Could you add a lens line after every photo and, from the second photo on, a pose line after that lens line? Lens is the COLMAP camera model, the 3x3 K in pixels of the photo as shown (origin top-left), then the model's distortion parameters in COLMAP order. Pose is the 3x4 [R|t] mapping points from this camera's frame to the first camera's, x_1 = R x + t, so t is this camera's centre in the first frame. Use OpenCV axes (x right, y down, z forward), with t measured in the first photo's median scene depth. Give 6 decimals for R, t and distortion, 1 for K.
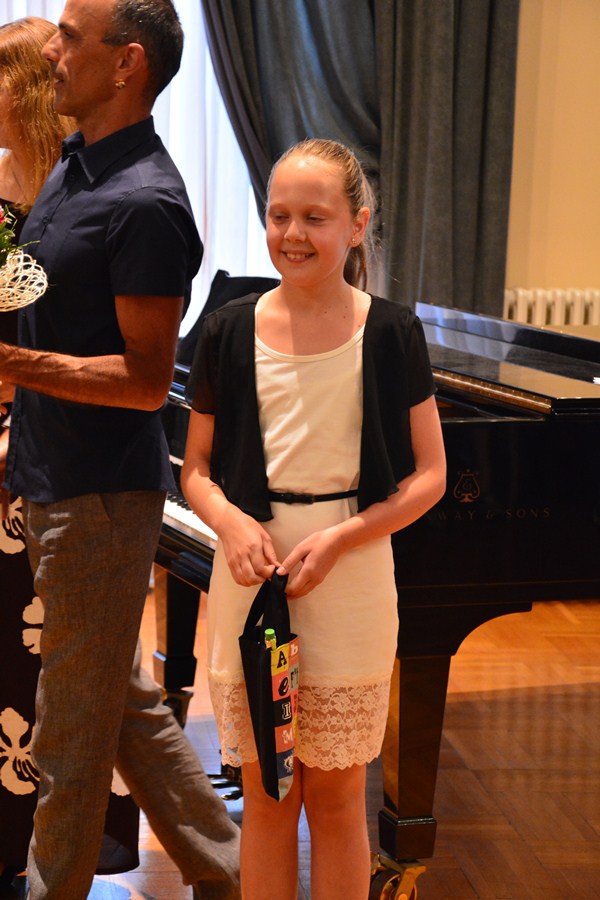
lens RADIAL K [[2445.1, 0, 304.9], [0, 2445.1, 426.9], [0, 0, 1]] dist [0.953871, 0.000000]
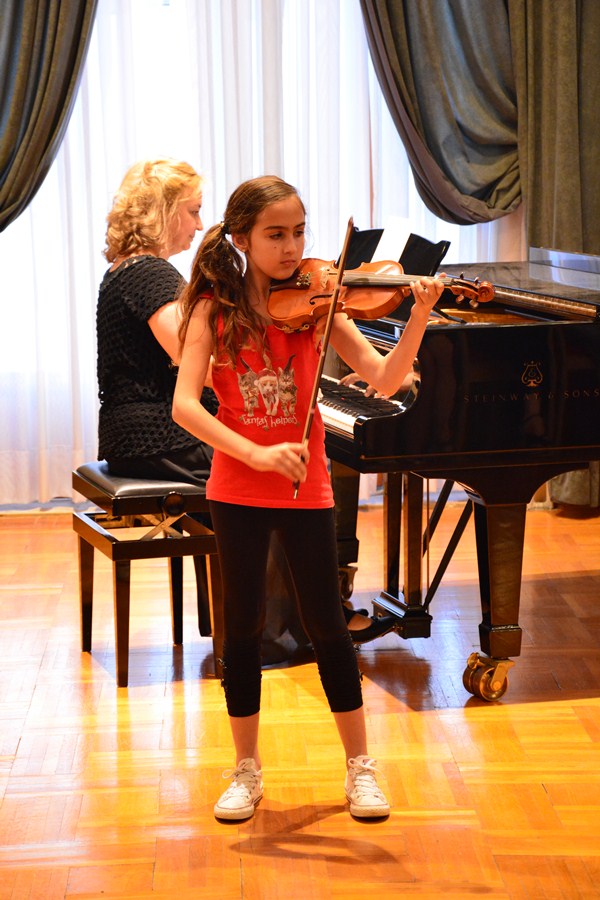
lens RADIAL K [[2792.1, 0, 309.3], [0, 2792.1, 441.6], [0, 0, 1]] dist [1.160342, 0.000000]
pose [[0.992015, -0.038546, -0.120086, 0.089784], [0.037422, 0.999232, -0.011596, 0.050778], [0.120440, 0.007009, 0.992696, -0.359125]]
